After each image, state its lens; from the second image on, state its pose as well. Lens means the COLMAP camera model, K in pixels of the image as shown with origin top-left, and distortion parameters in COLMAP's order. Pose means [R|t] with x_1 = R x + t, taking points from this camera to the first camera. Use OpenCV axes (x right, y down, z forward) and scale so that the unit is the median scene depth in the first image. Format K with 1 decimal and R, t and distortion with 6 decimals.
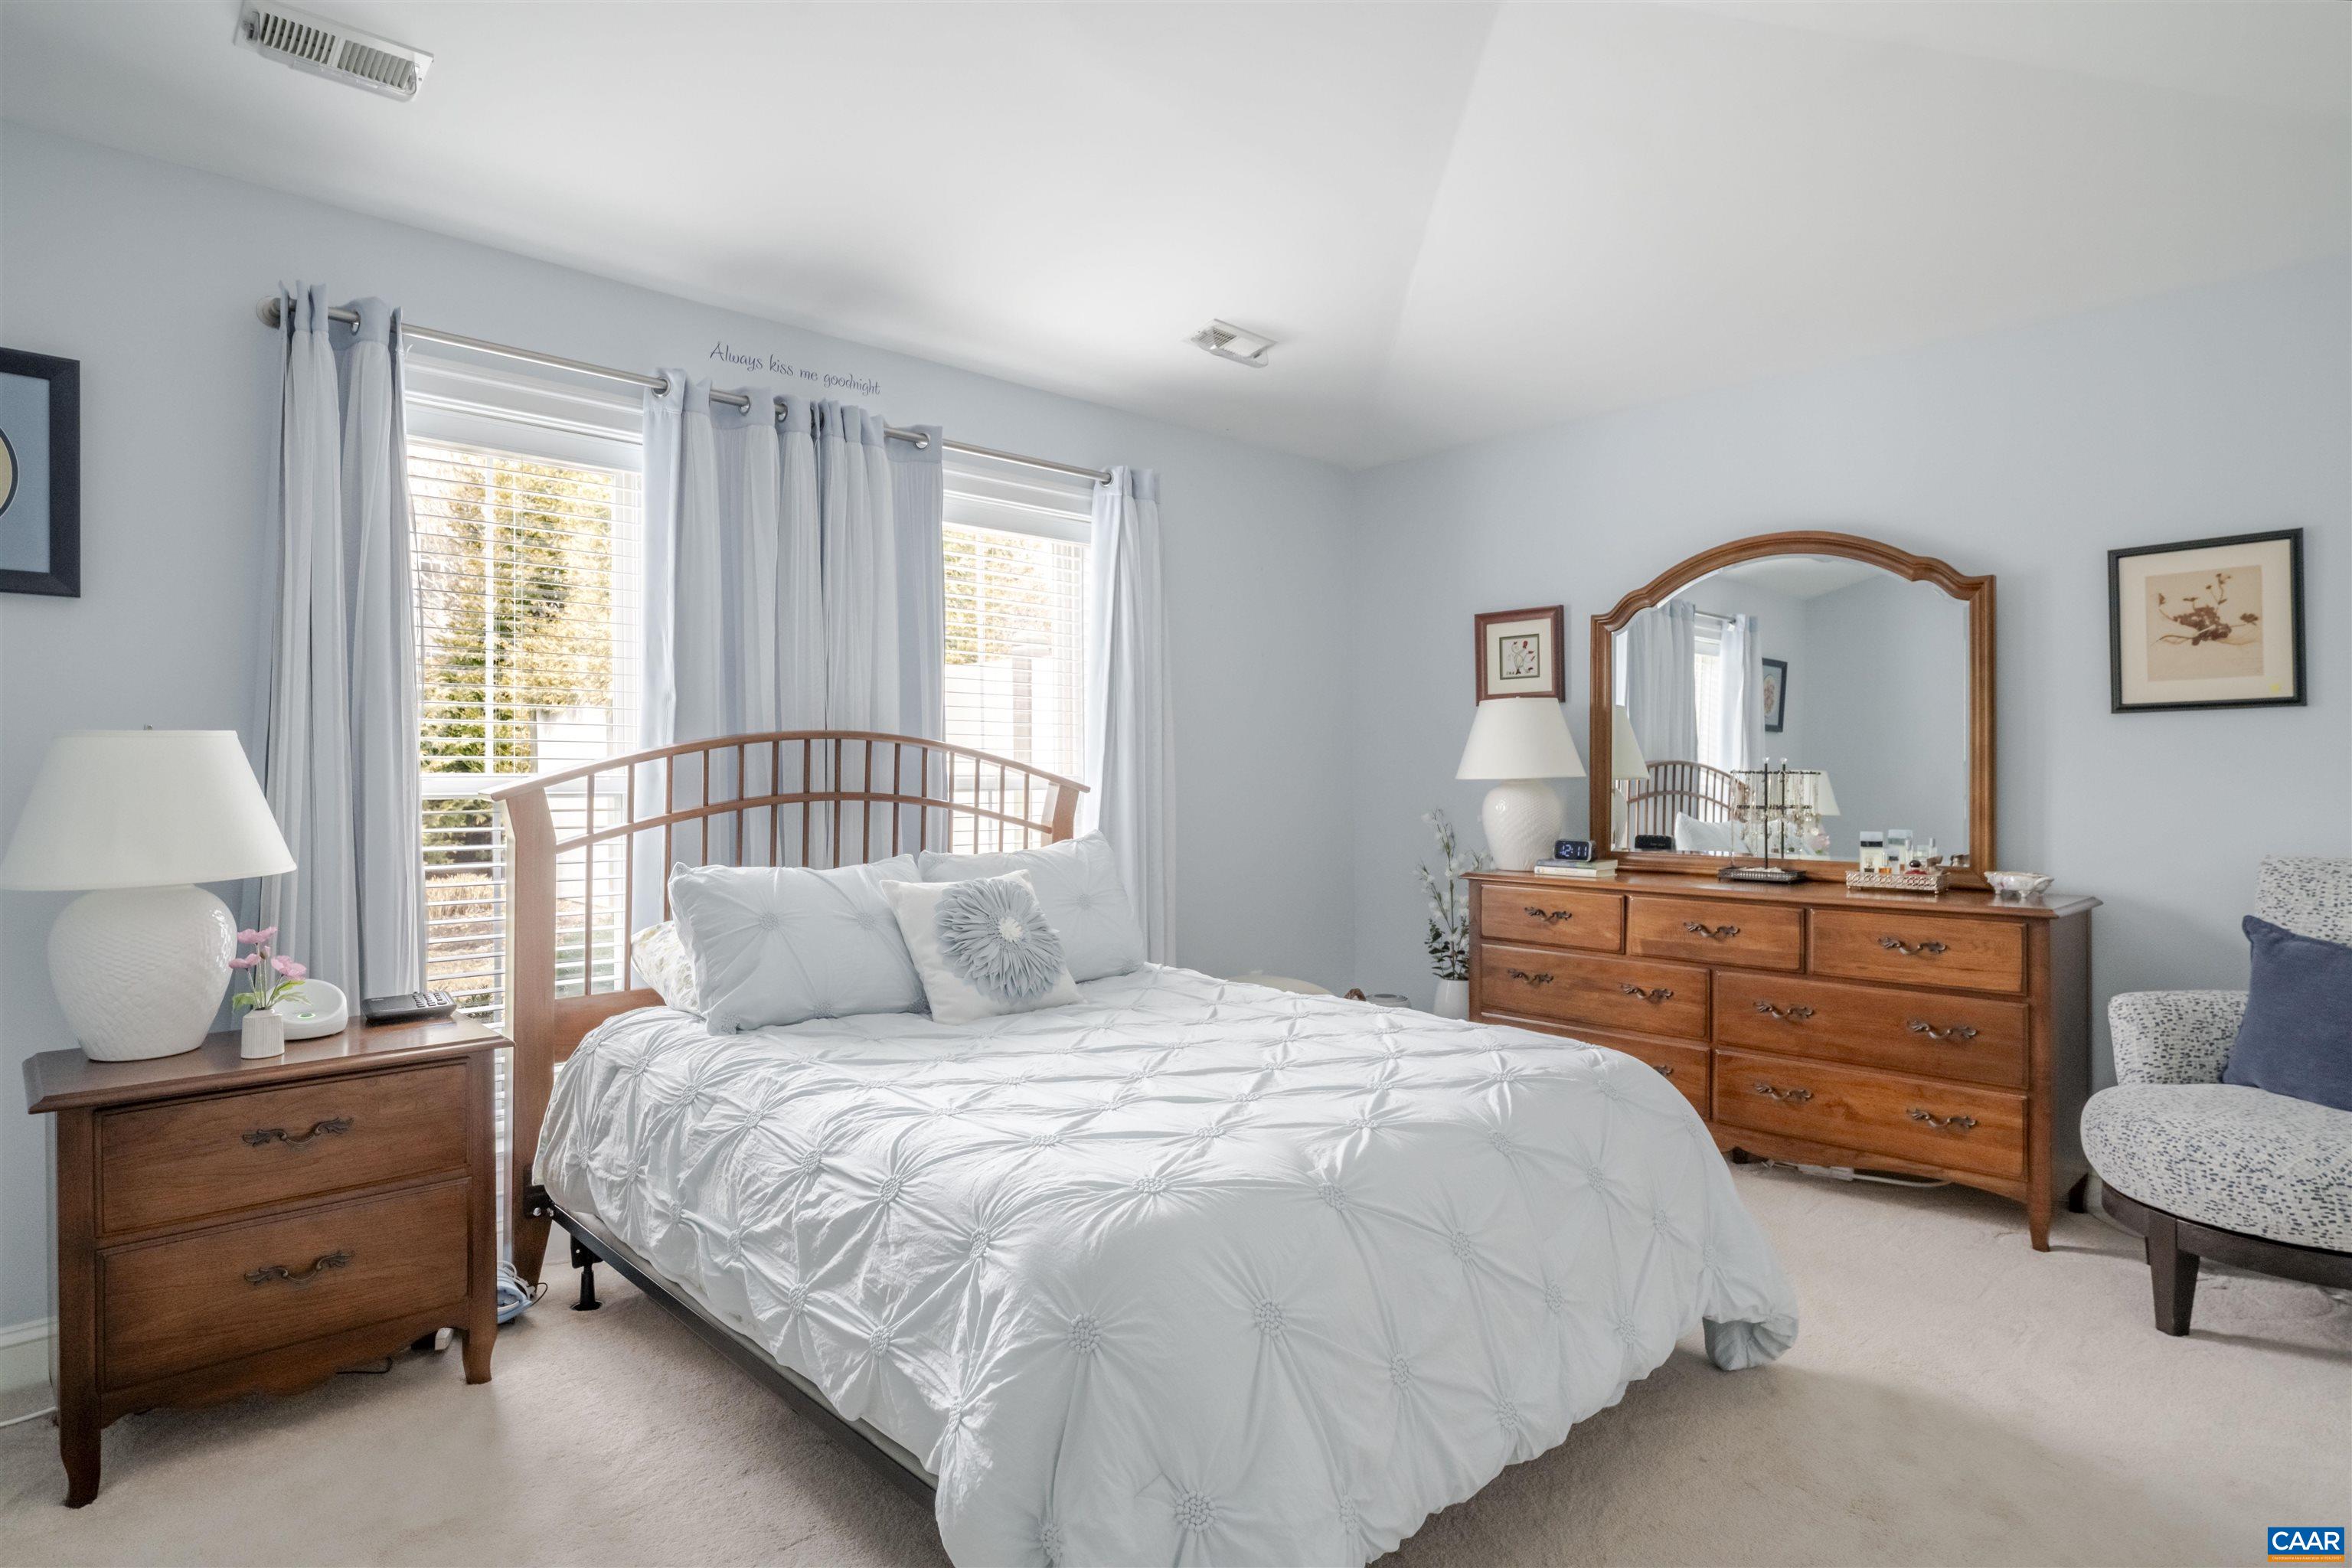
lens RADIAL K [[1275.2, 0, 1166.6], [0, 1275.2, 774.6], [0, 0, 1]] dist [0.005112, 0.000254]
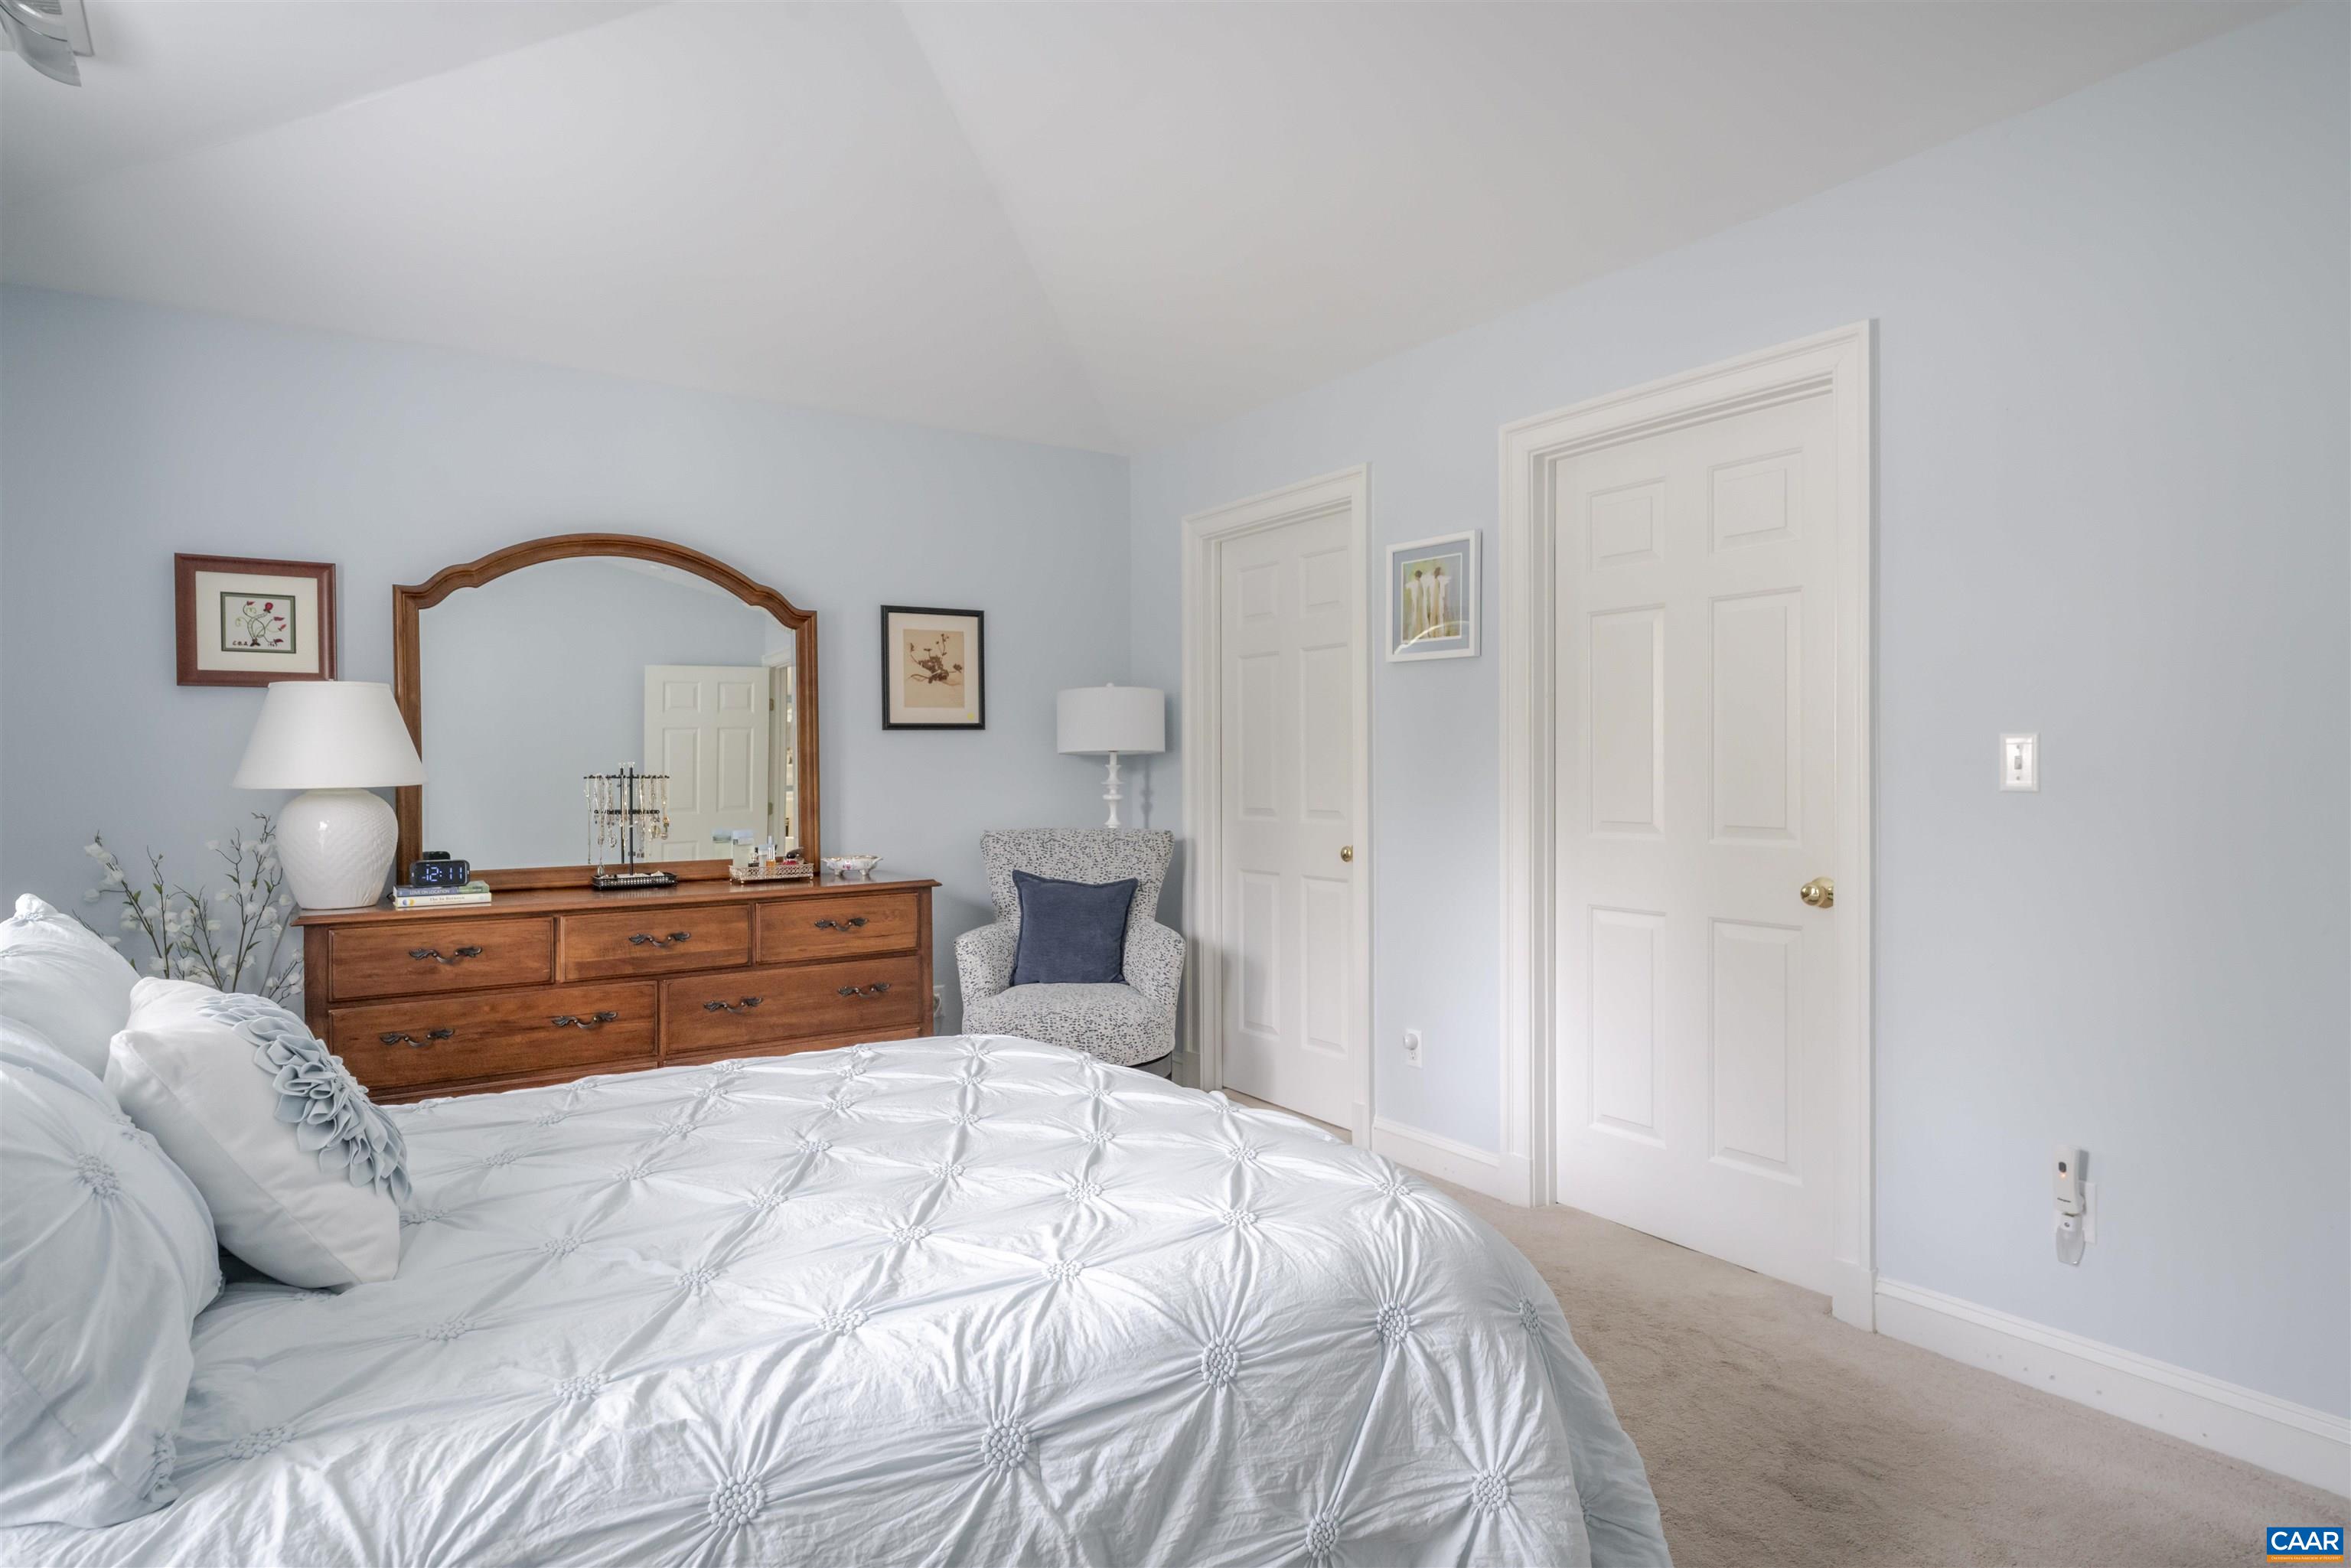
lens RADIAL K [[1274.6, 0, 1166.1], [0, 1274.6, 774.6], [0, 0, 1]] dist [0.005112, 0.000254]
pose [[0.169815, -0.003978, 0.985468, -0.494182], [0.008406, 0.999961, 0.002588, -0.002761], [-0.985440, 0.007844, 0.169842, 0.485554]]
